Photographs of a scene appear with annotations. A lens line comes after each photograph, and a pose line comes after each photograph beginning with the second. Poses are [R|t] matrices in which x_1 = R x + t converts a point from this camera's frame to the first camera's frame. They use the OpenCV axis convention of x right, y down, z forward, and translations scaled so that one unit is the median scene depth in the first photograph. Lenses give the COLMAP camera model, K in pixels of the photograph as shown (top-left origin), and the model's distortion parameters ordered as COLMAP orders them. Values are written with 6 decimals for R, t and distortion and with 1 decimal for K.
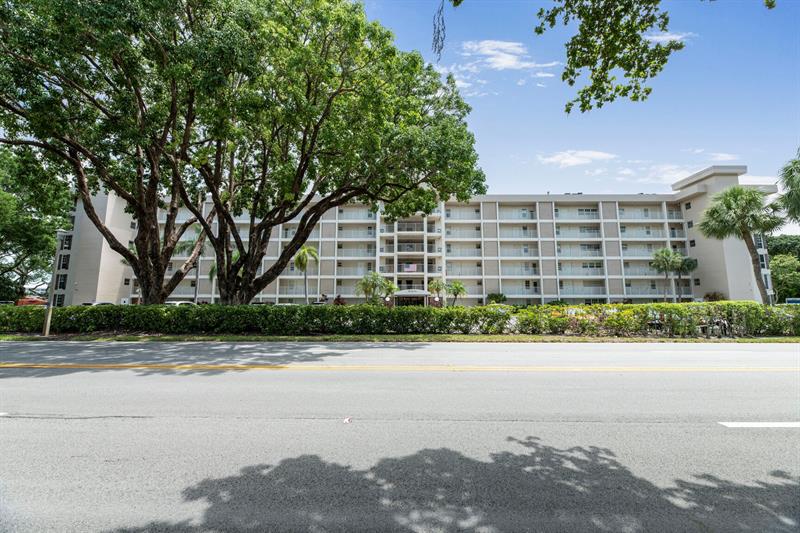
lens RADIAL K [[331.1, 0, 398.1], [0, 331.1, 265.9], [0, 0, 1]] dist [0.003294, 0.000120]
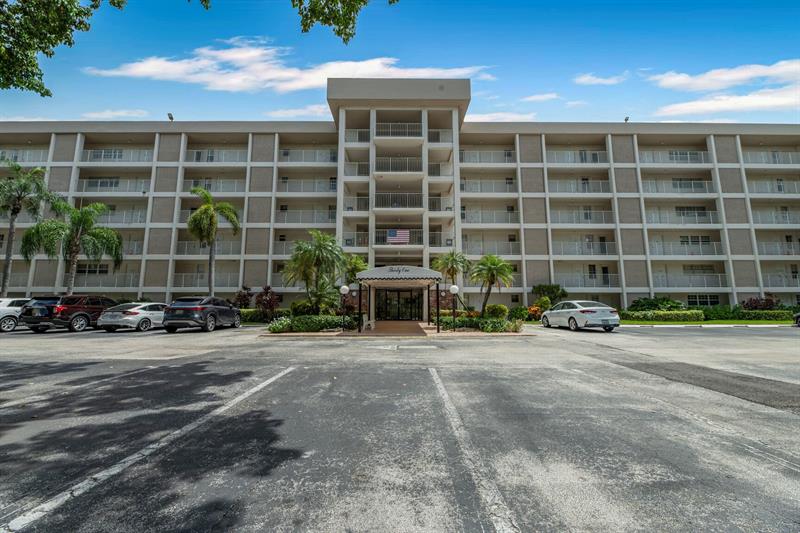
lens RADIAL K [[331.1, 0, 401.4], [0, 331.1, 266.1], [0, 0, 1]] dist [0.003294, 0.000120]
pose [[0.999882, -0.001435, 0.015312, 0.032642], [0.001566, 0.999962, -0.008558, 0.056982], [-0.015300, 0.008581, 0.999846, 0.432377]]
